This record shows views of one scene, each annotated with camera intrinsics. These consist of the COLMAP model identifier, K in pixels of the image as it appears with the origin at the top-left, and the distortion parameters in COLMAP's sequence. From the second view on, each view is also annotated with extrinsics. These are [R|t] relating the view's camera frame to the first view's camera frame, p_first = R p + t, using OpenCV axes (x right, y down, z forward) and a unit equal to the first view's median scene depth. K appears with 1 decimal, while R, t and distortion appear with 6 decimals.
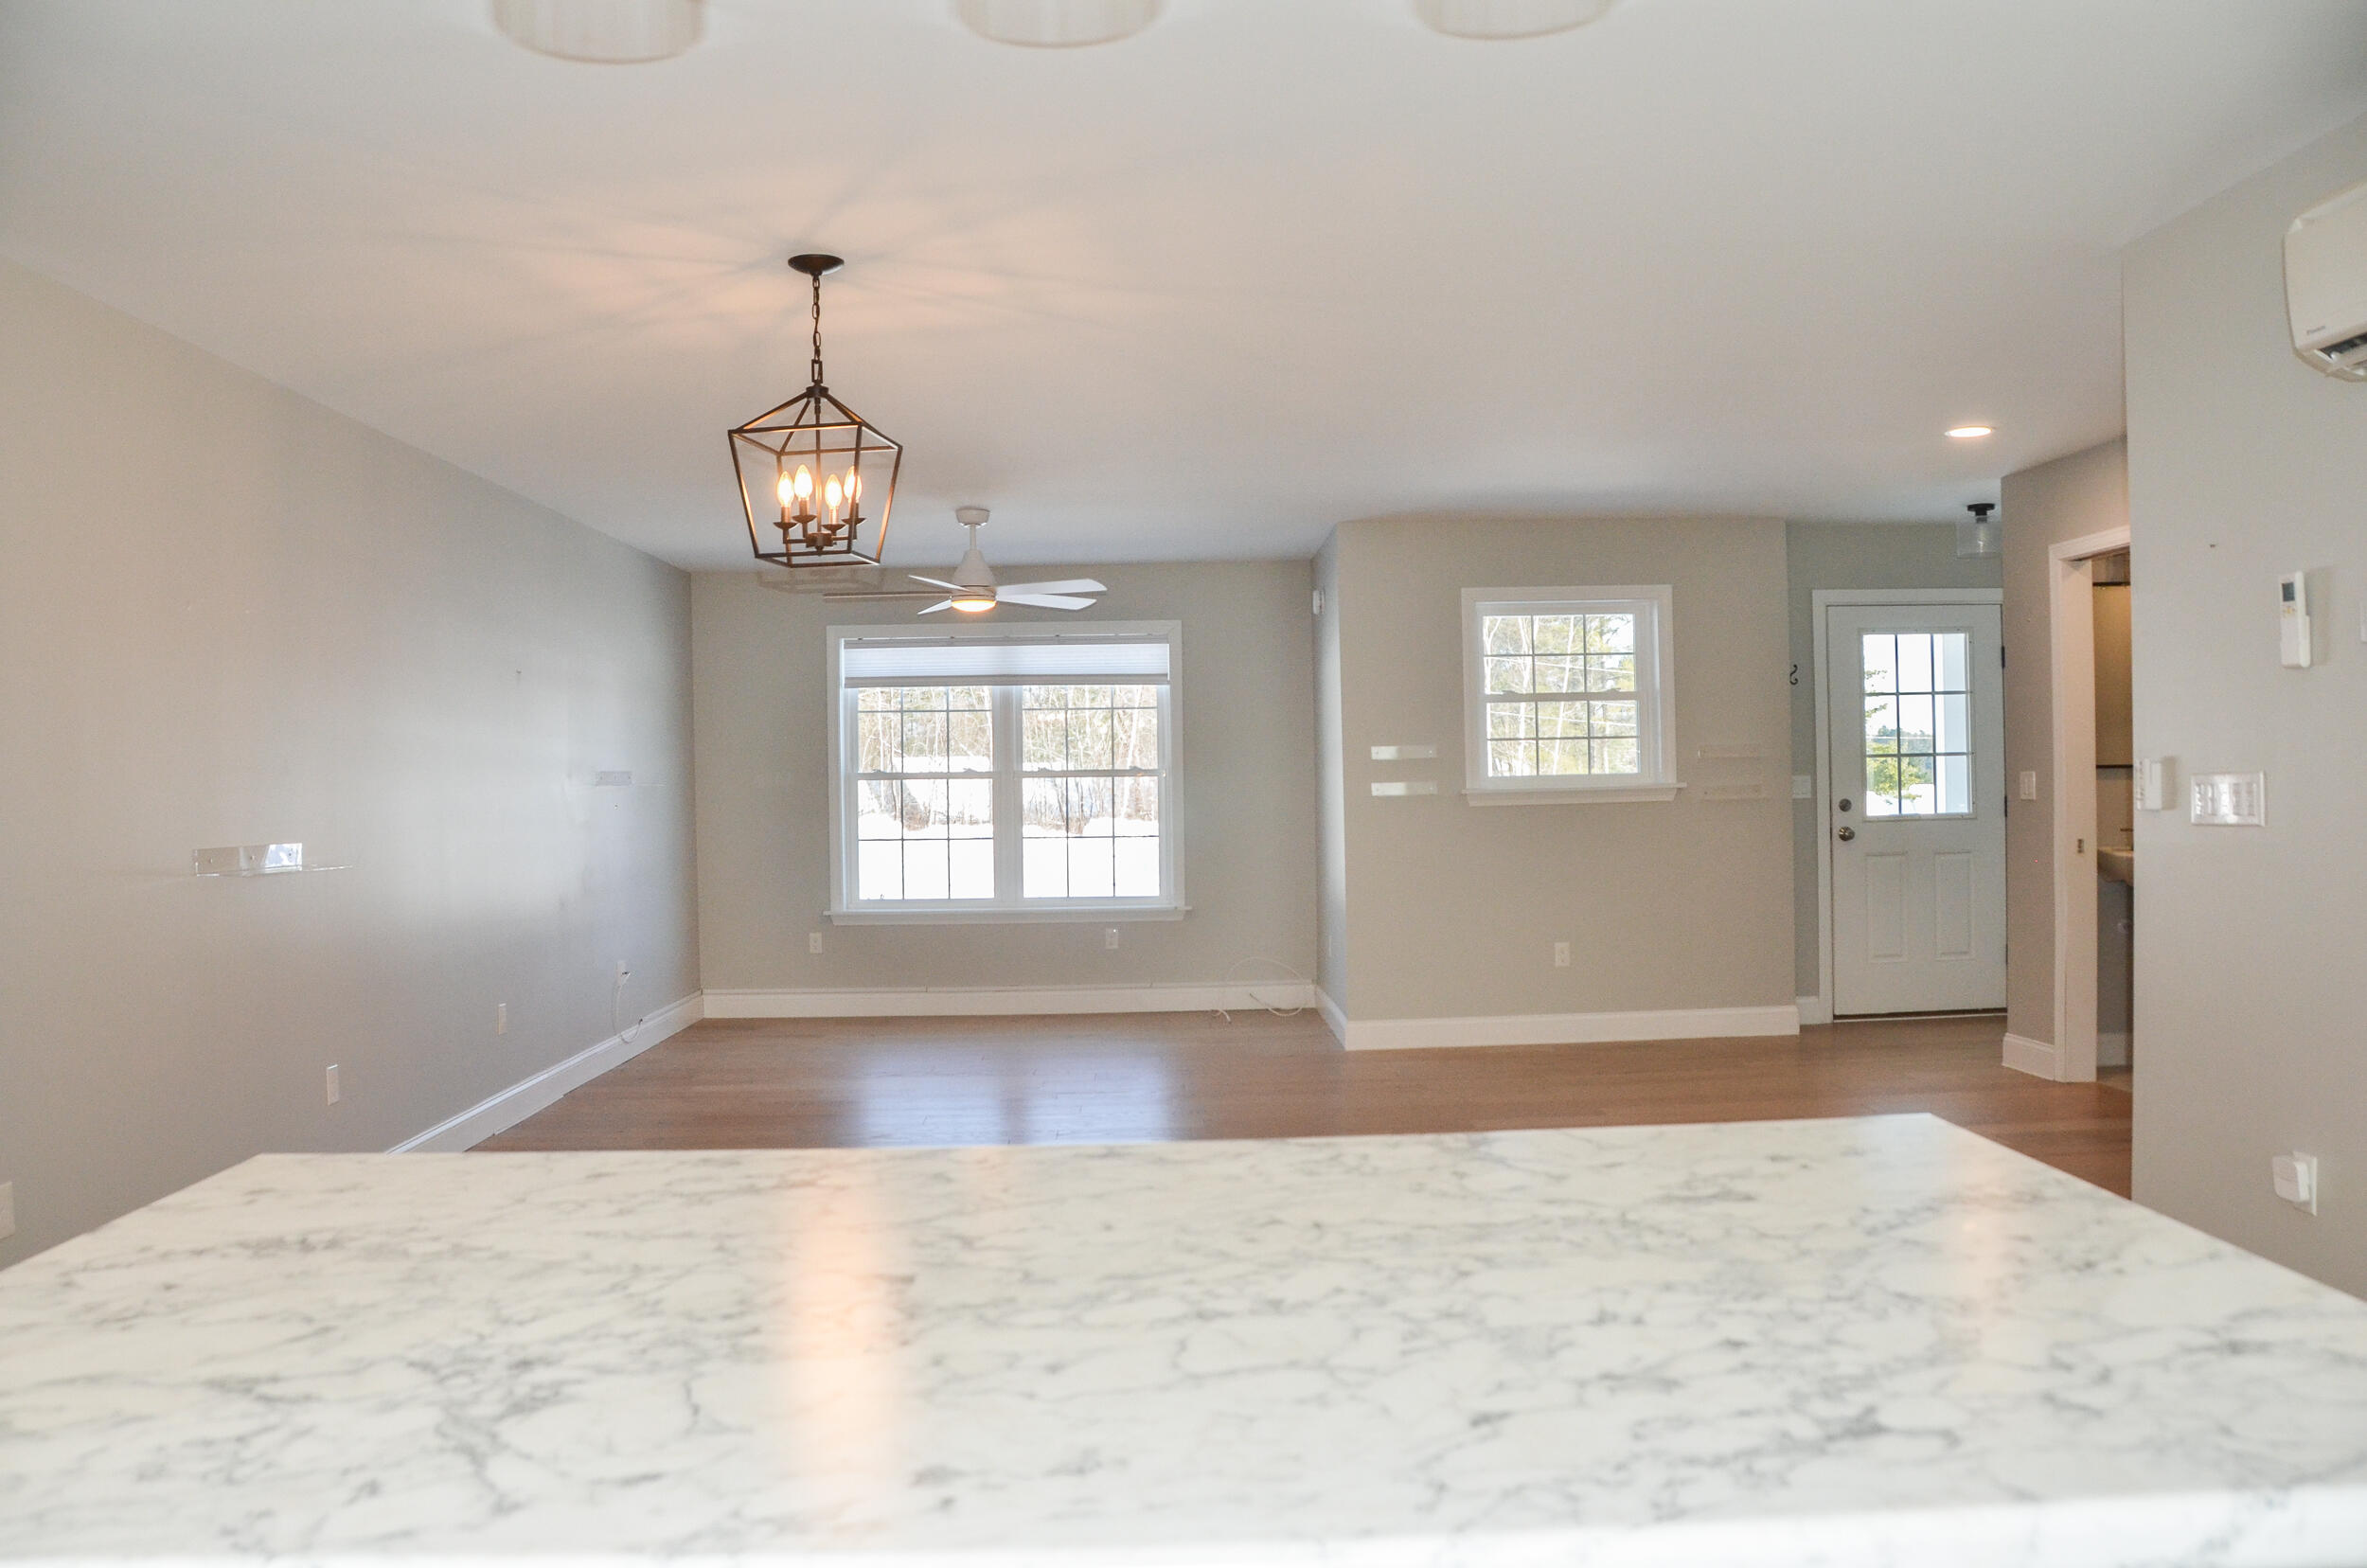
lens RADIAL K [[1843.7, 0, 1178.0], [0, 1843.7, 810.7], [0, 0, 1]] dist [-0.137018, 0.067395]
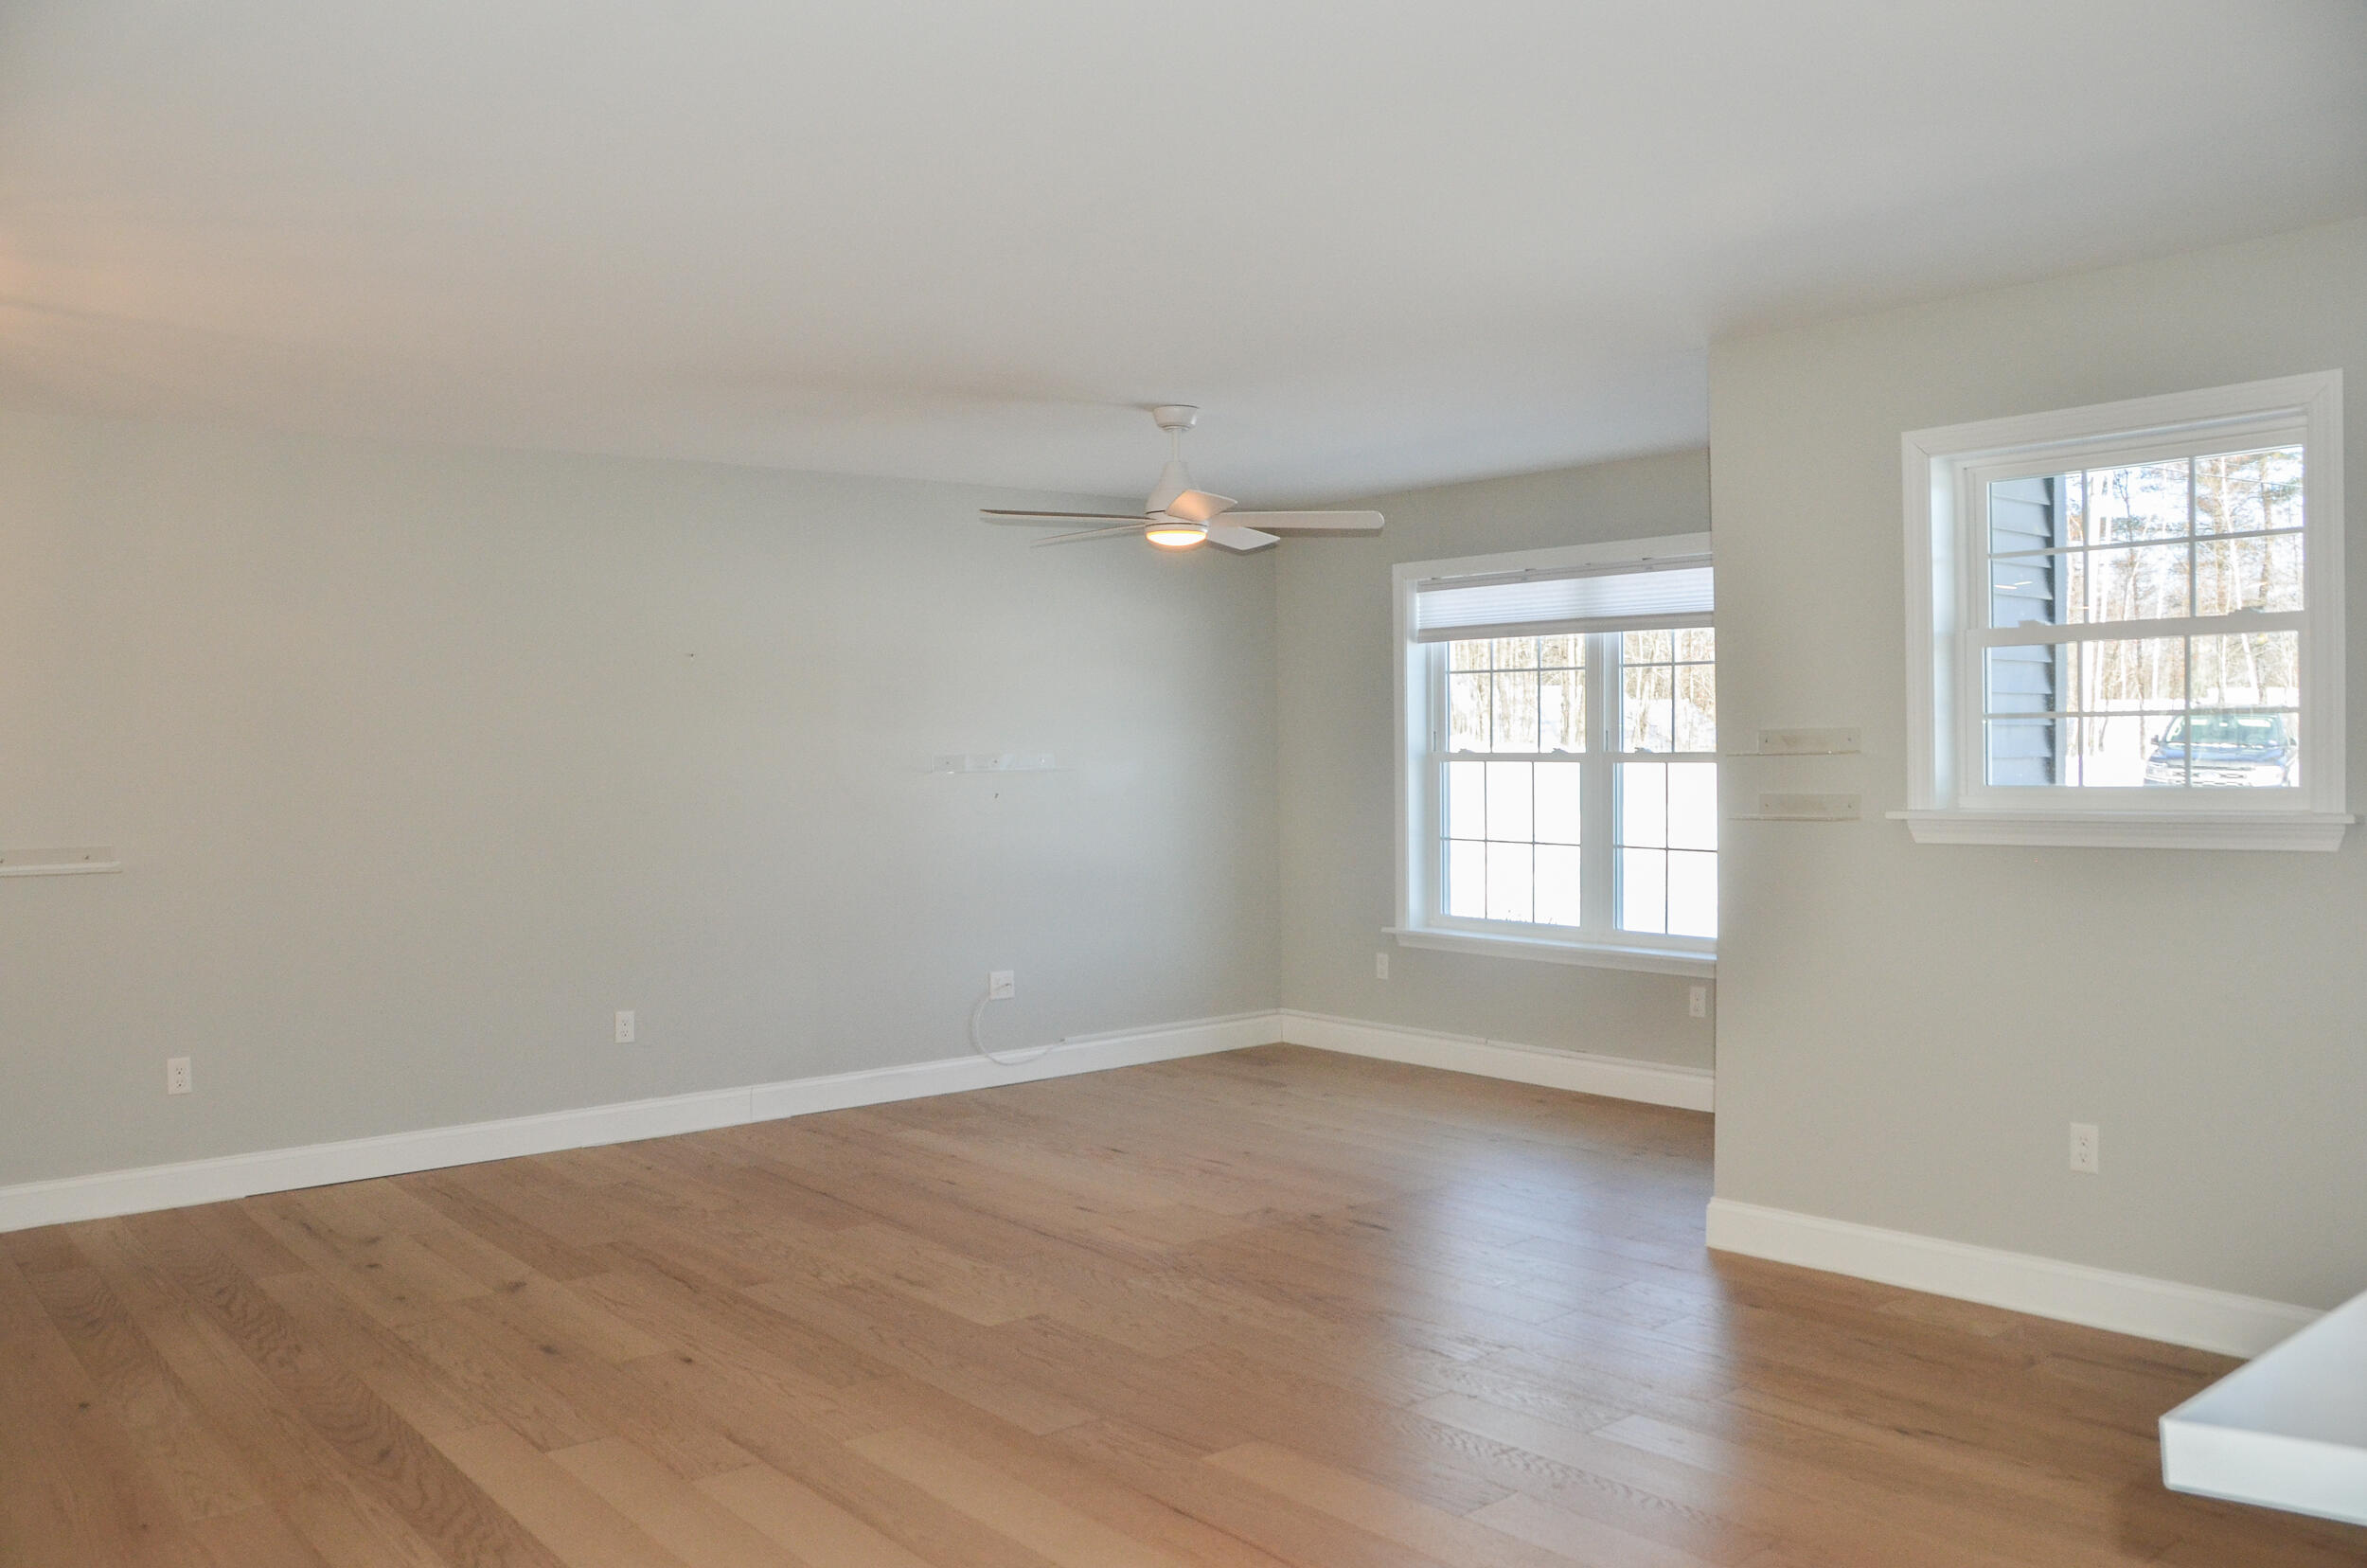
lens RADIAL K [[1886.5, 0, 1175.4], [0, 1886.5, 790.3], [0, 0, 1]] dist [-0.108547, 0.008830]
pose [[0.623258, 0.030130, -0.781436, 0.424401], [-0.014008, 0.999527, 0.027366, -0.027900], [0.781891, -0.006110, 0.623386, 0.474041]]
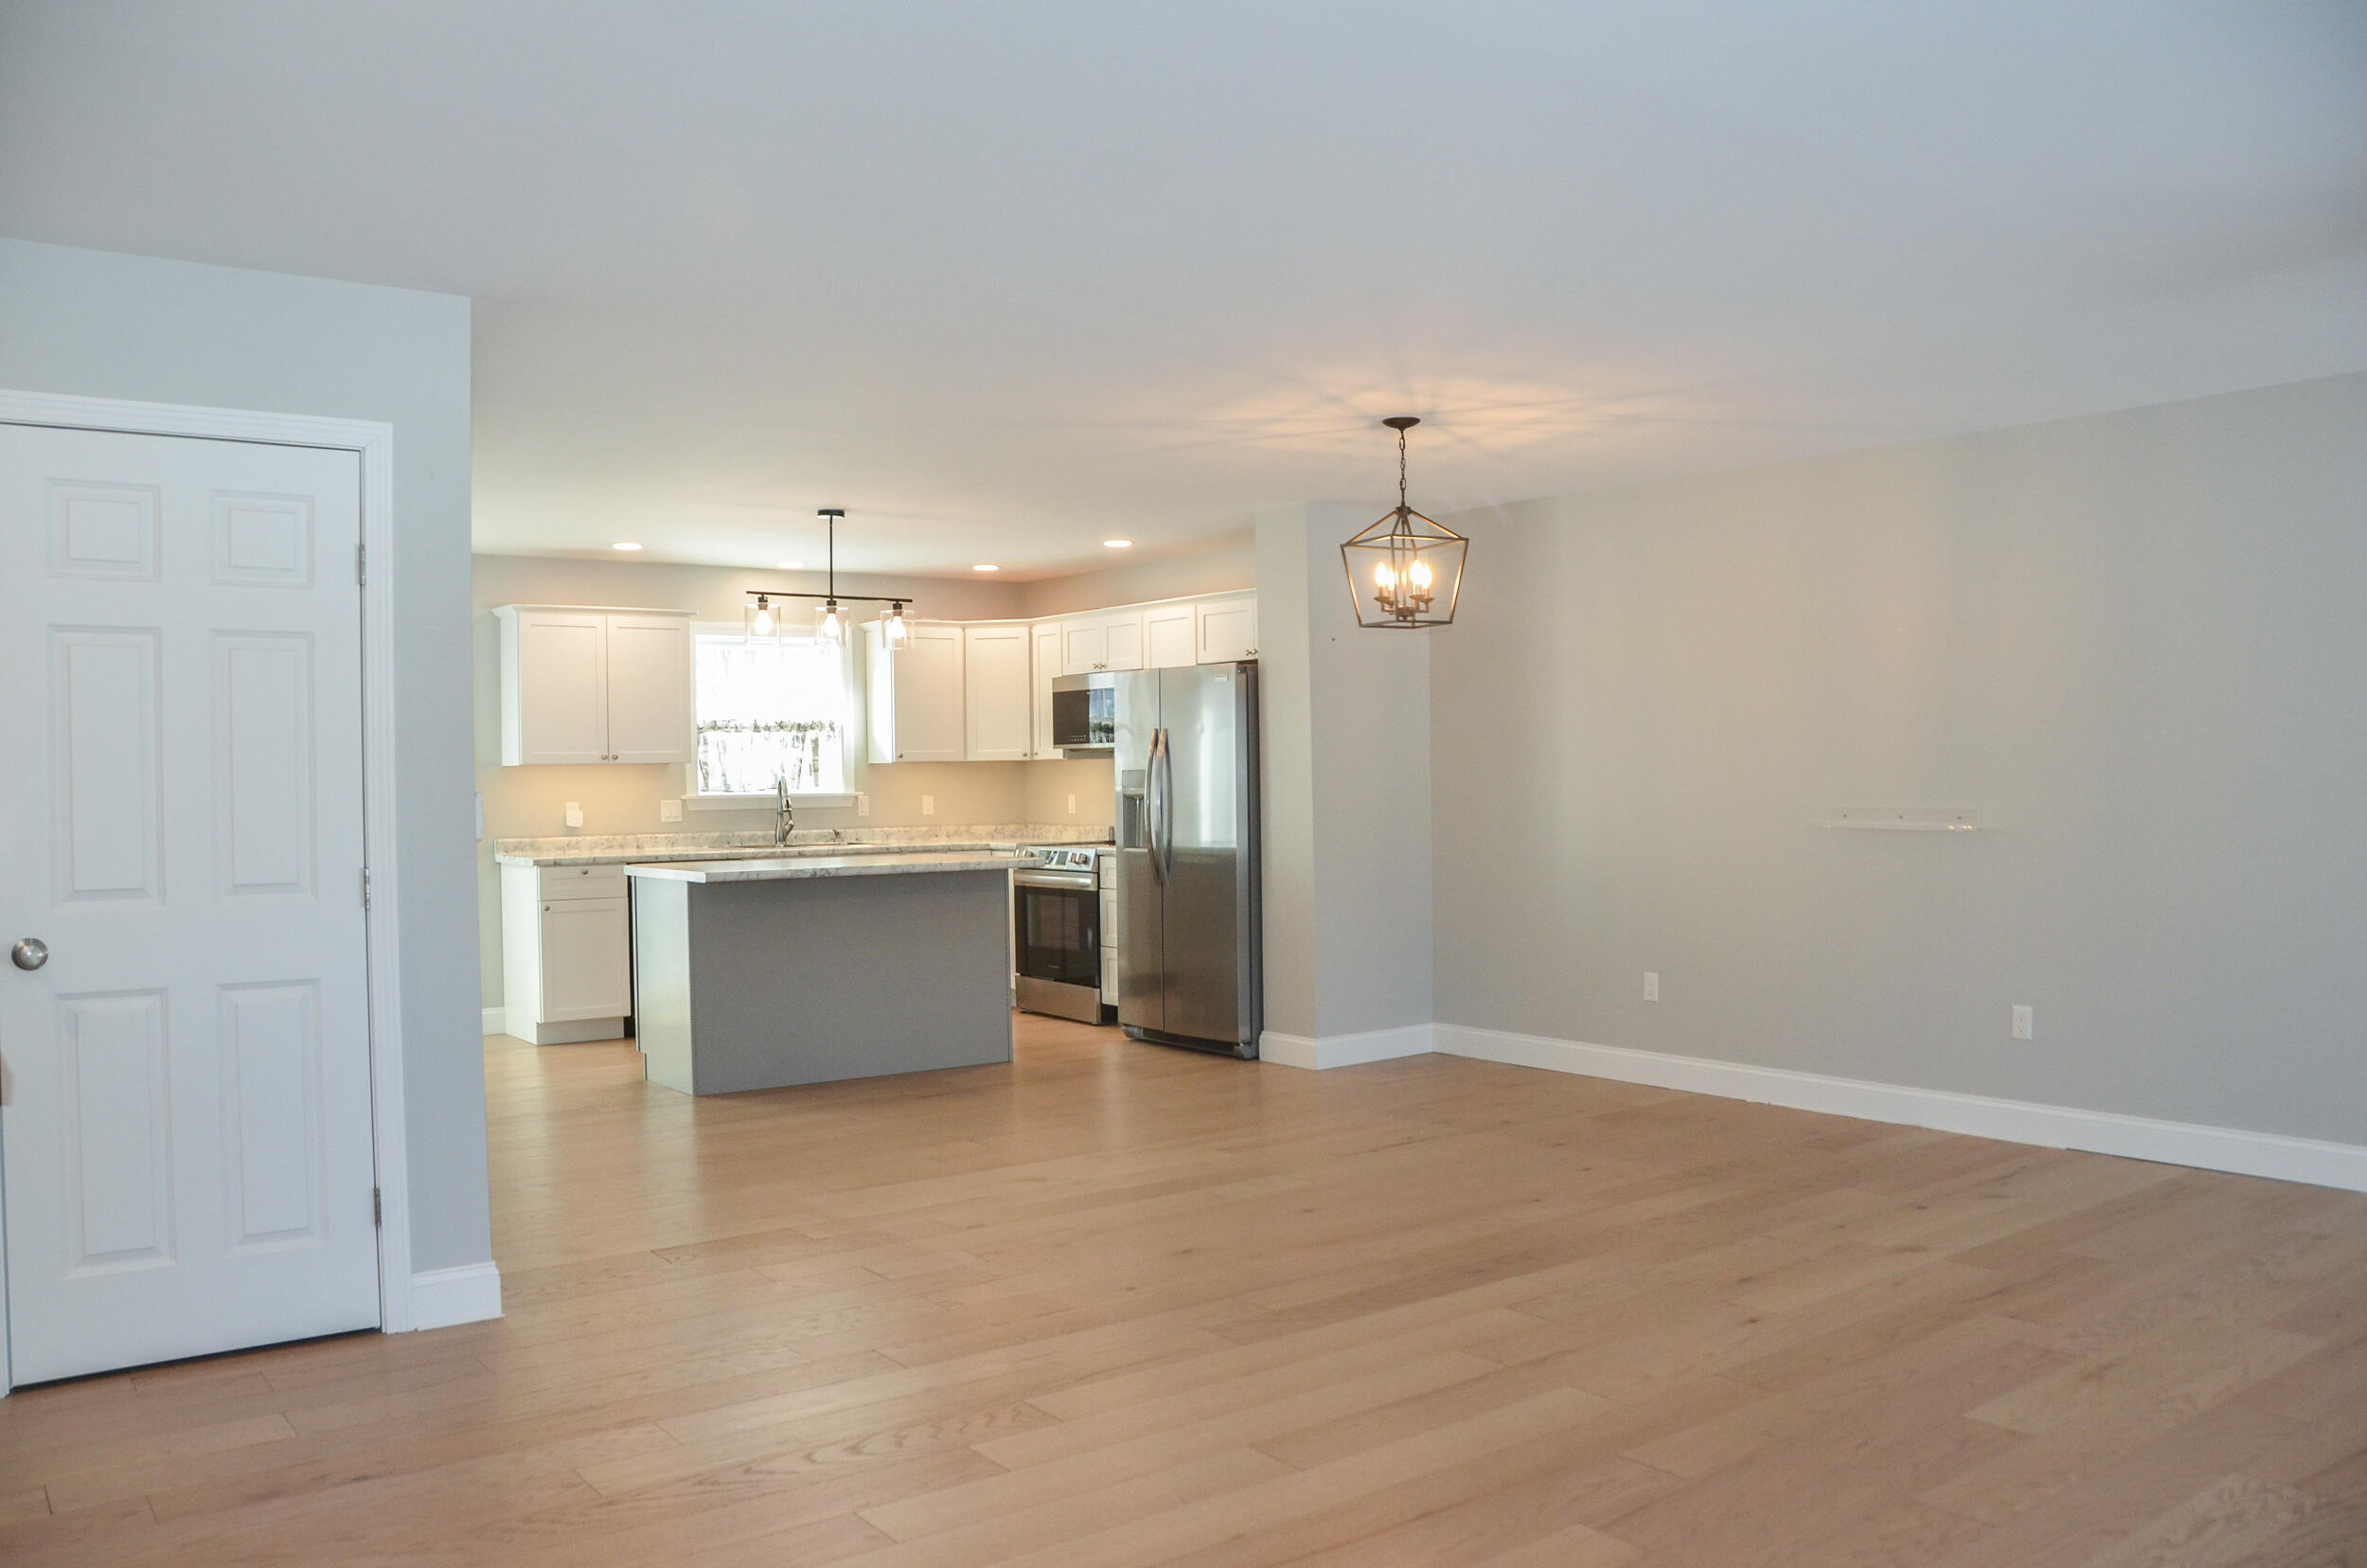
lens RADIAL K [[1886.5, 0, 1175.4], [0, 1886.5, 790.3], [0, 0, 1]] dist [-0.108547, 0.008830]
pose [[-0.821101, 0.041264, -0.569290, 0.379294], [0.022107, 0.998934, 0.040521, -0.030567], [0.570355, 0.020686, -0.821138, 0.971970]]
